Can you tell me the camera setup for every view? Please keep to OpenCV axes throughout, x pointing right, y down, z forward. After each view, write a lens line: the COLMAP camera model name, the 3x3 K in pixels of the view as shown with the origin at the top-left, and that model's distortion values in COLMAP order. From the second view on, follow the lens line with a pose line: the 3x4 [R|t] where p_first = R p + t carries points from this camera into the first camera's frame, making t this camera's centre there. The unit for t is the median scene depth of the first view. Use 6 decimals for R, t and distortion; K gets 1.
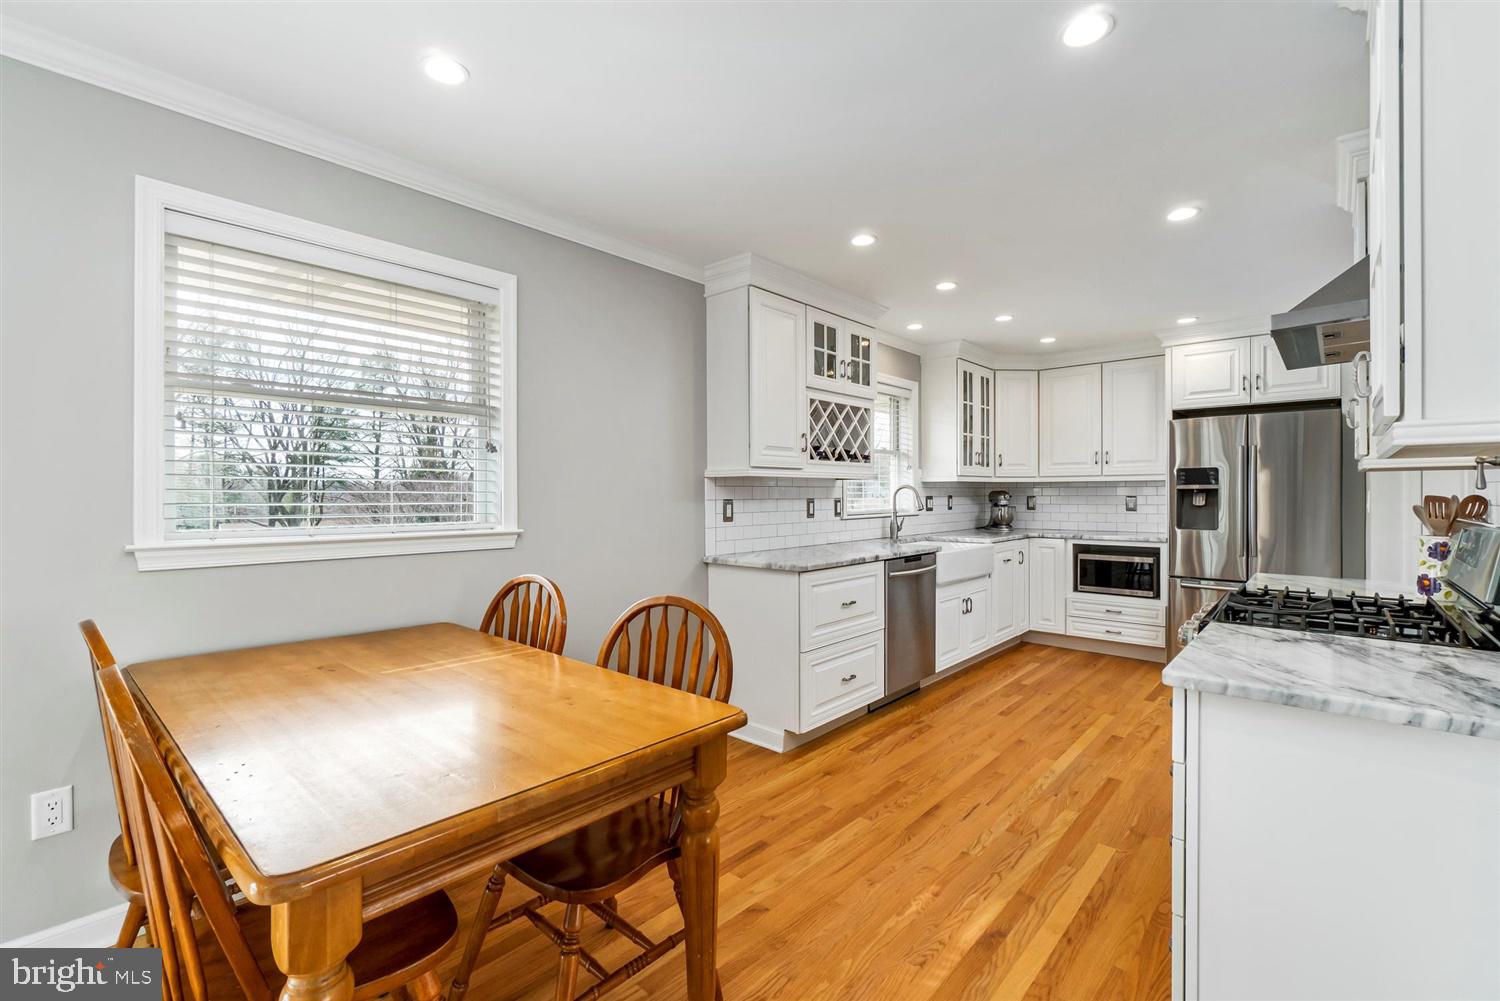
lens RADIAL K [[676.8, 0, 743.8], [0, 676.8, 500.9], [0, 0, 1]] dist [-0.009678, 0.001061]
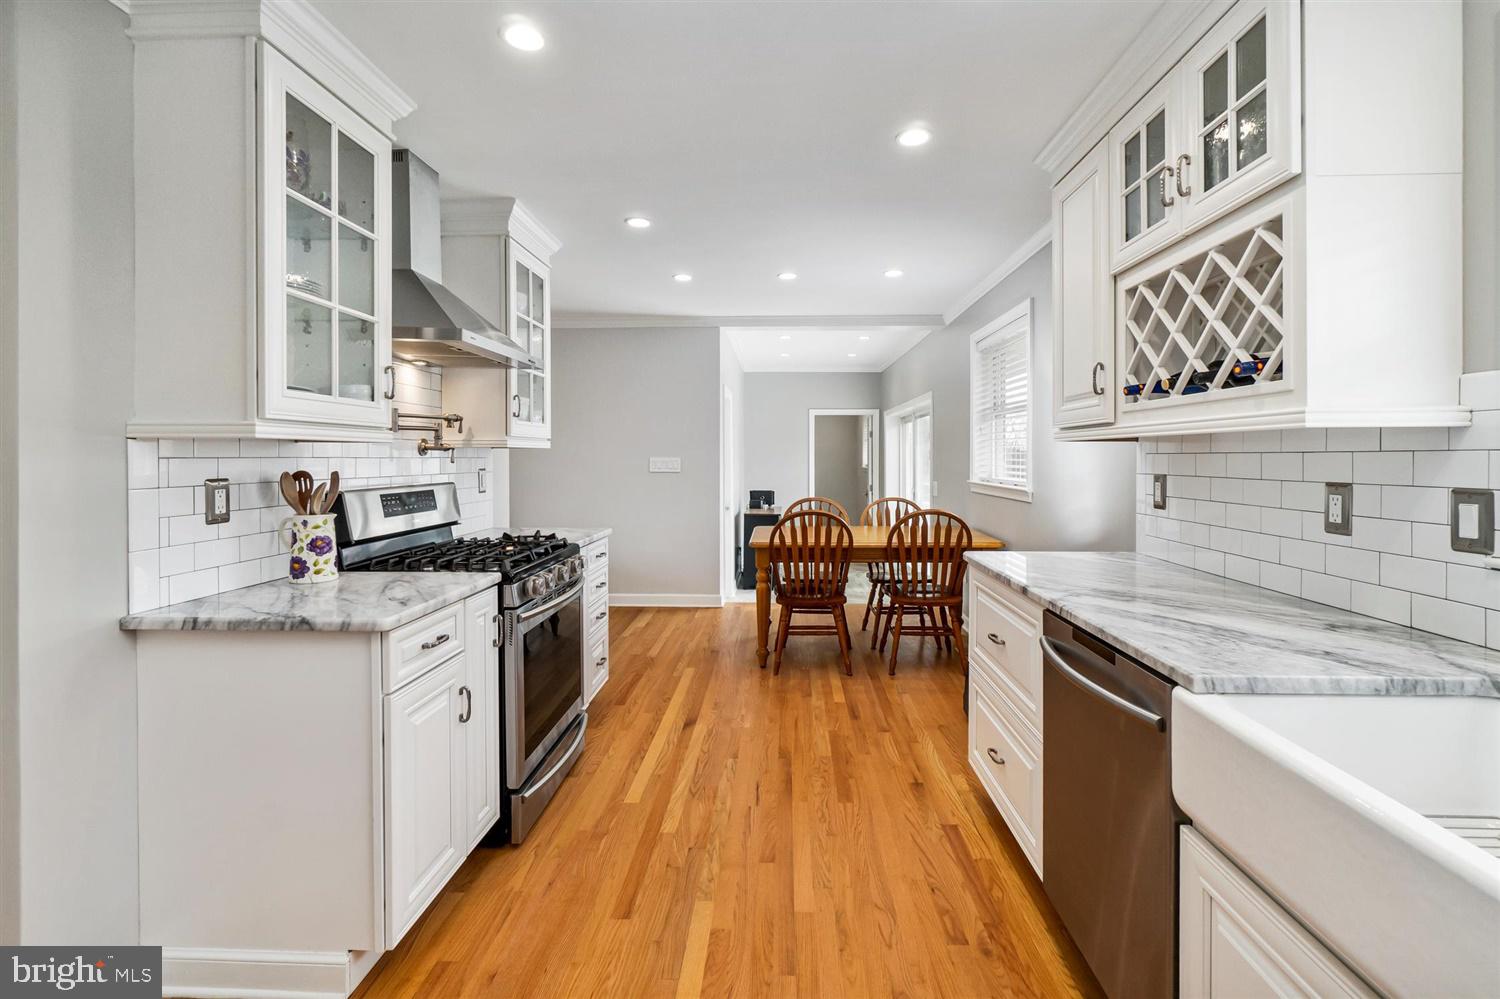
lens RADIAL K [[676.8, 0, 764.7], [0, 676.8, 460.0], [0, 0, 1]] dist [-0.009678, 0.001061]
pose [[-0.771825, 0.007446, -0.635792, 0.560310], [-0.002884, 0.999880, 0.015210, -0.019902], [0.635829, 0.013573, -0.771711, 1.040092]]
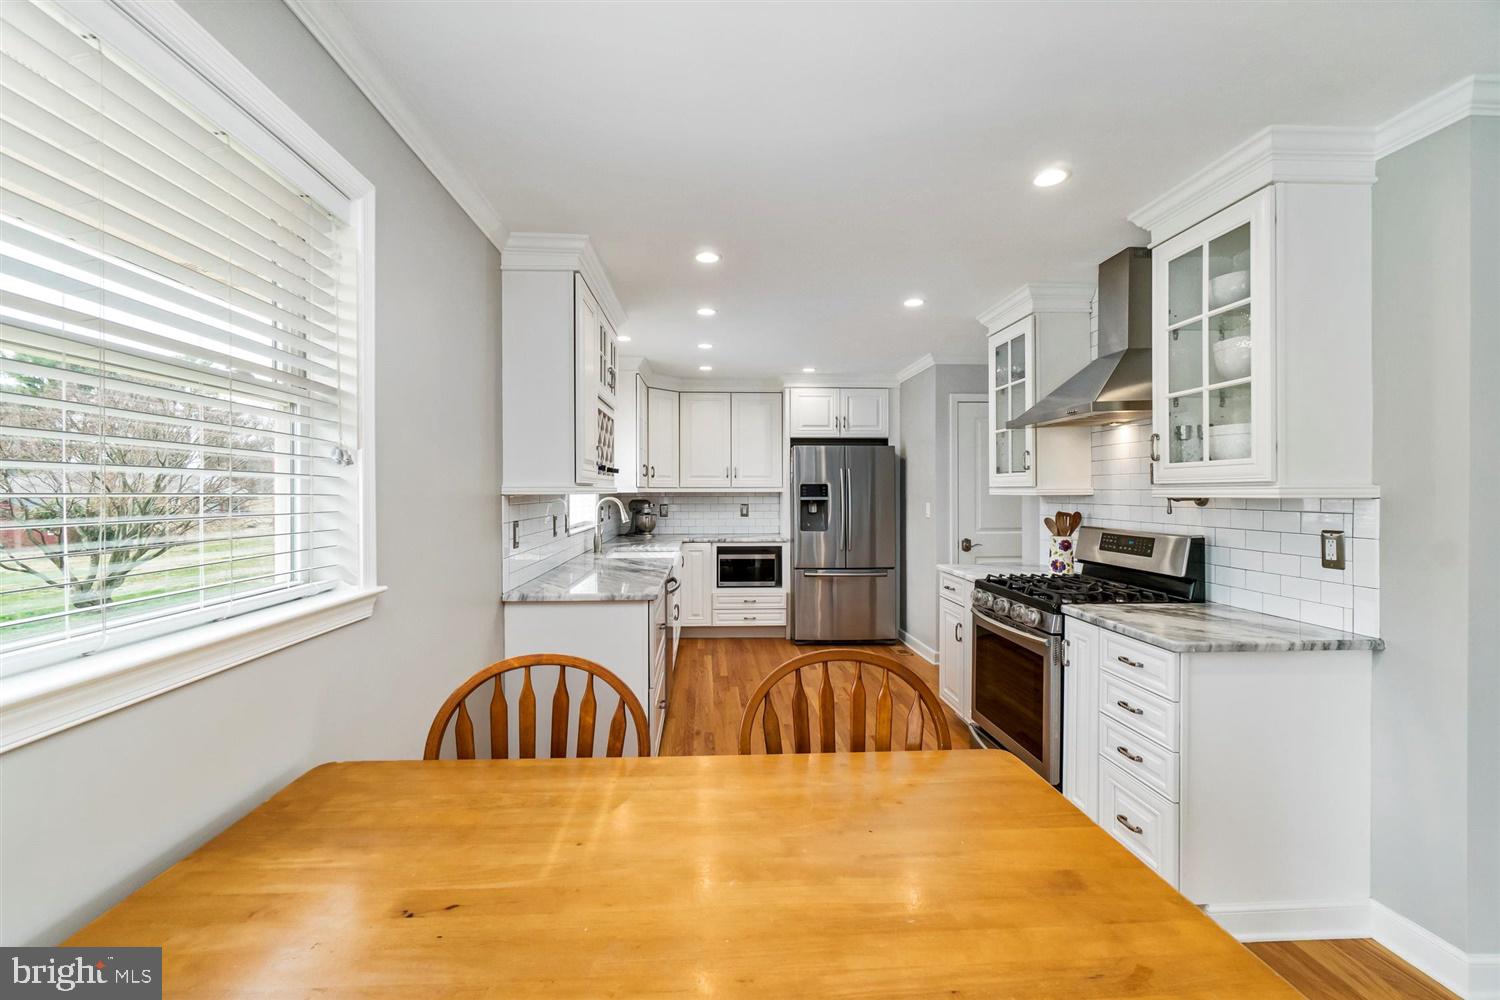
lens RADIAL K [[655.7, 0, 759.3], [0, 655.7, 497.4], [0, 0, 1]] dist [0.001182, 0.002795]
pose [[0.694904, -0.004402, 0.719089, -0.320909], [0.006287, 0.999980, 0.000046, -0.024035], [-0.719075, 0.004489, 0.694918, 0.195378]]
